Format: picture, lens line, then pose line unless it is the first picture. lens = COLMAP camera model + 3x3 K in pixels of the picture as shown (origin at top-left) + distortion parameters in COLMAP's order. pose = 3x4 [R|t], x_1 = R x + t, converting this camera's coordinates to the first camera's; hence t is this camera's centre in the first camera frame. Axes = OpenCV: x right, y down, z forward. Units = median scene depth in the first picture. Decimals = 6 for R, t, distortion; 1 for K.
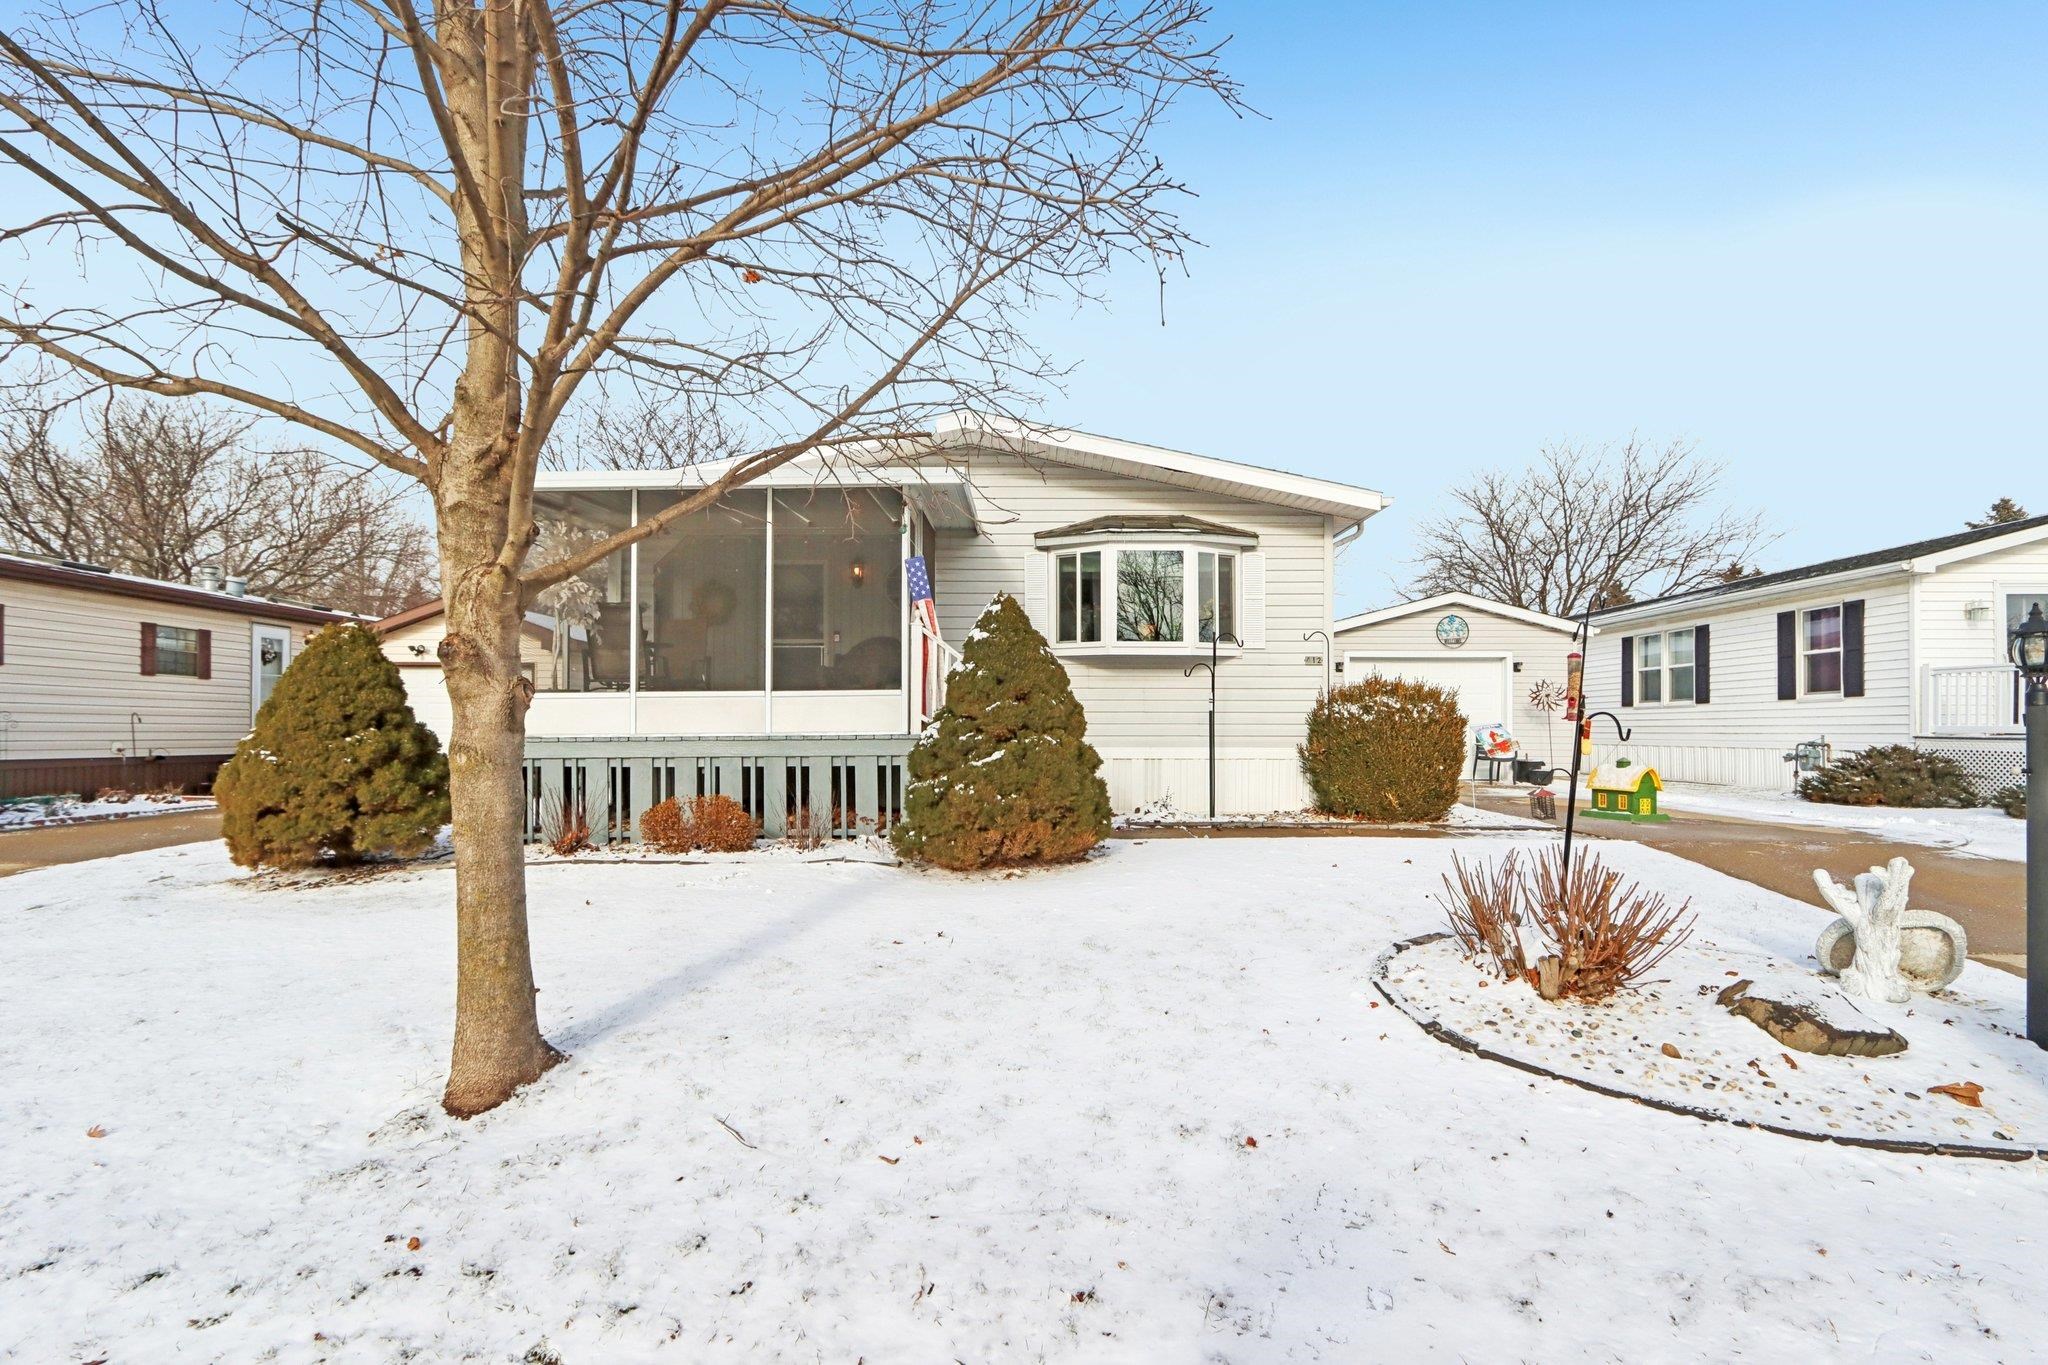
lens RADIAL K [[959.1, 0, 1022.0], [0, 959.1, 703.5], [0, 0, 1]] dist [-0.006684, -0.000003]
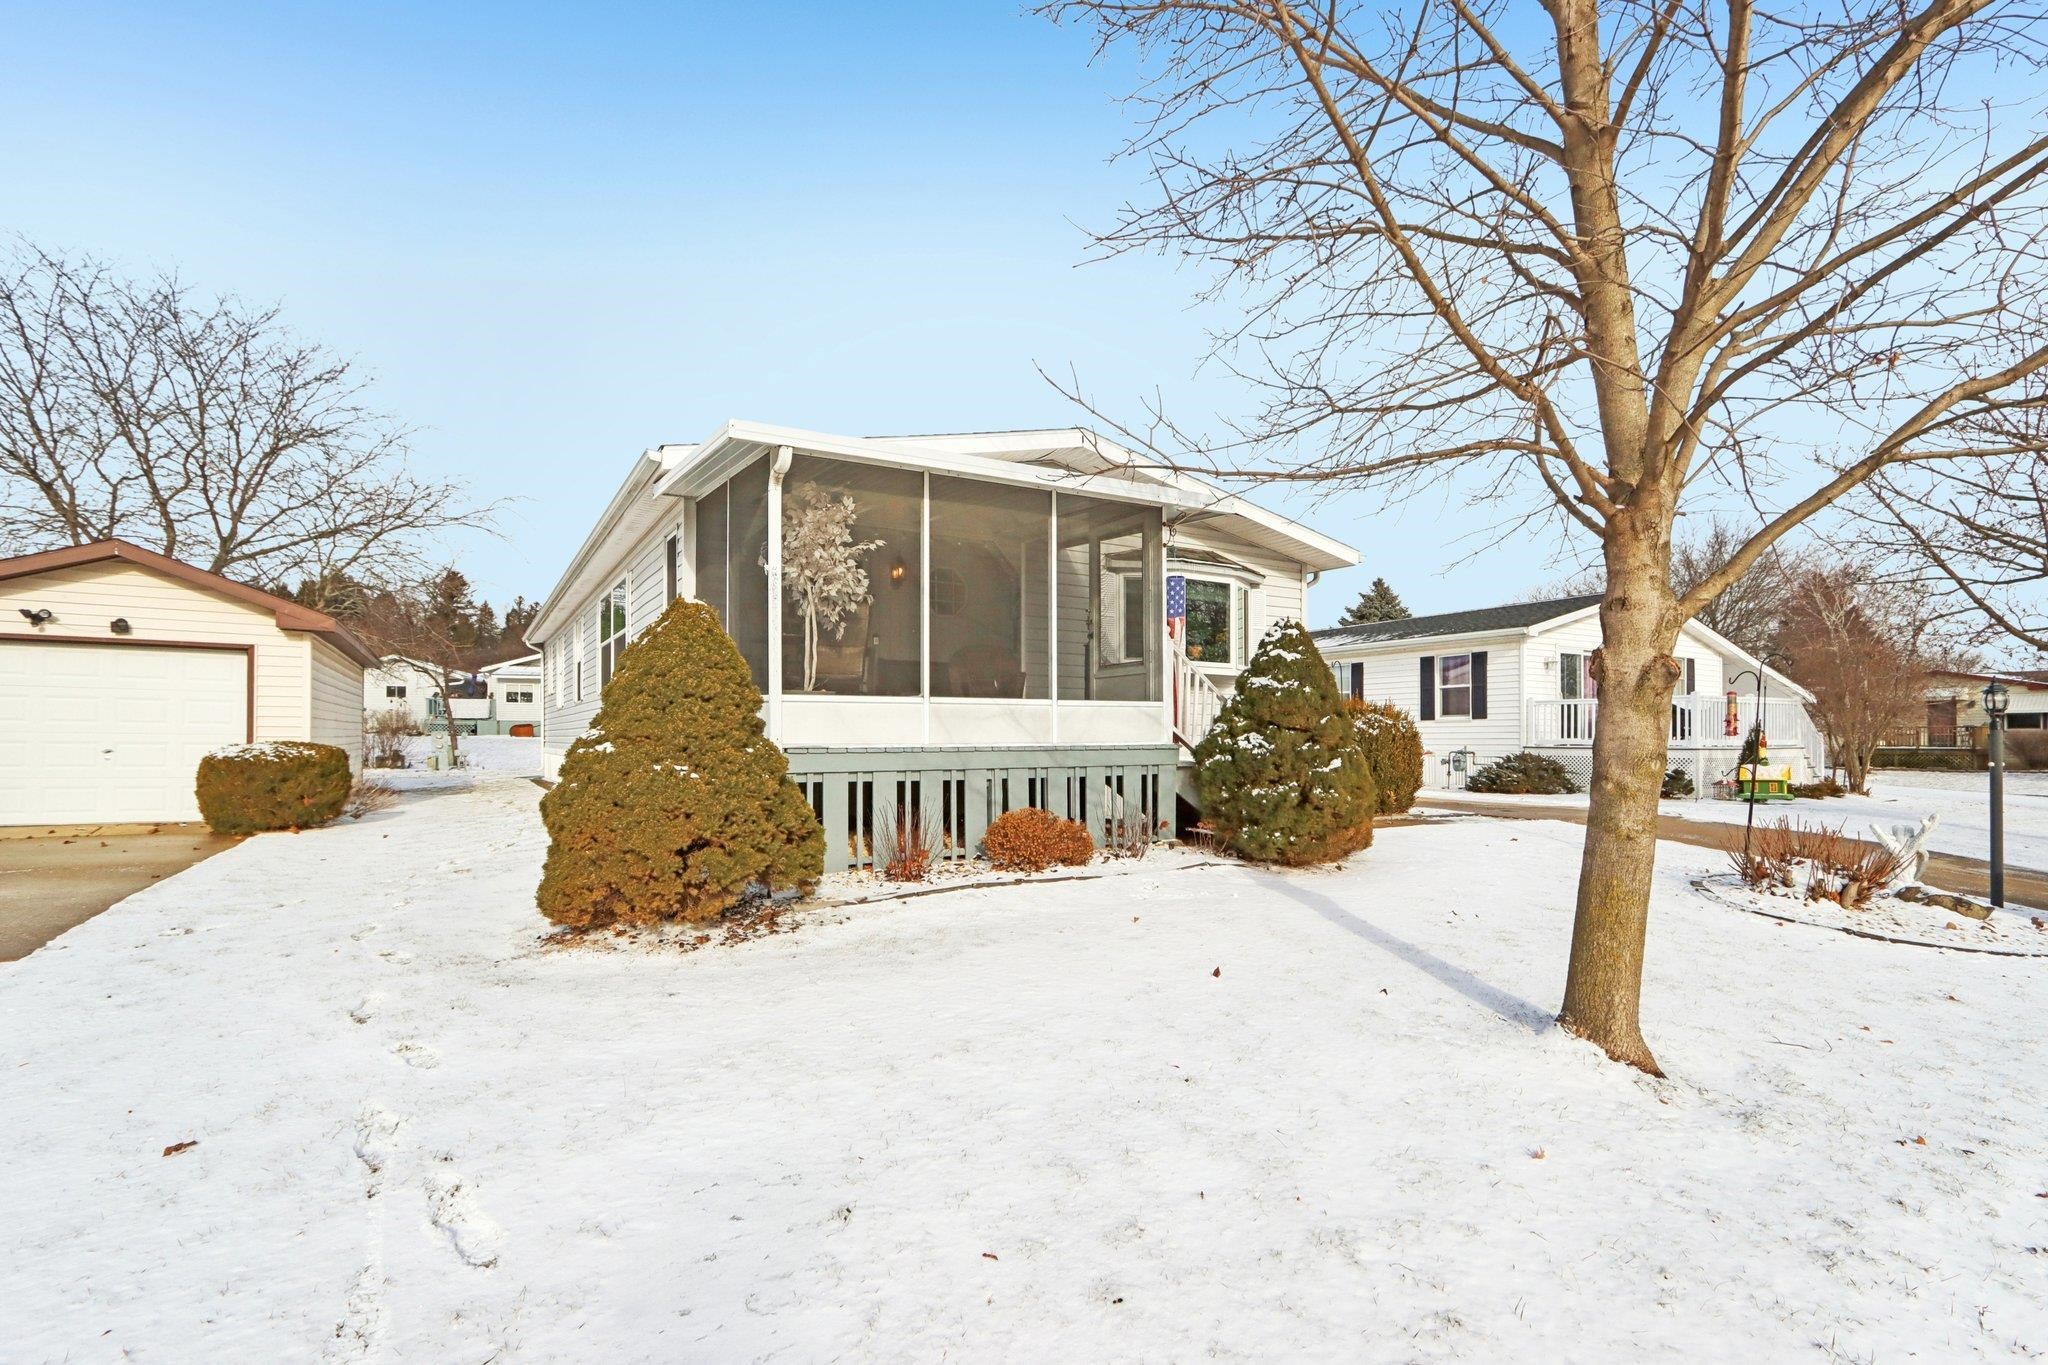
lens RADIAL K [[959.1, 0, 1082.0], [0, 959.1, 705.3], [0, 0, 1]] dist [-0.006684, -0.000003]
pose [[0.852633, 0.021154, 0.522081, -0.561590], [-0.015215, 0.999762, -0.015660, 0.005457], [-0.522288, 0.005409, 0.852752, 0.122351]]
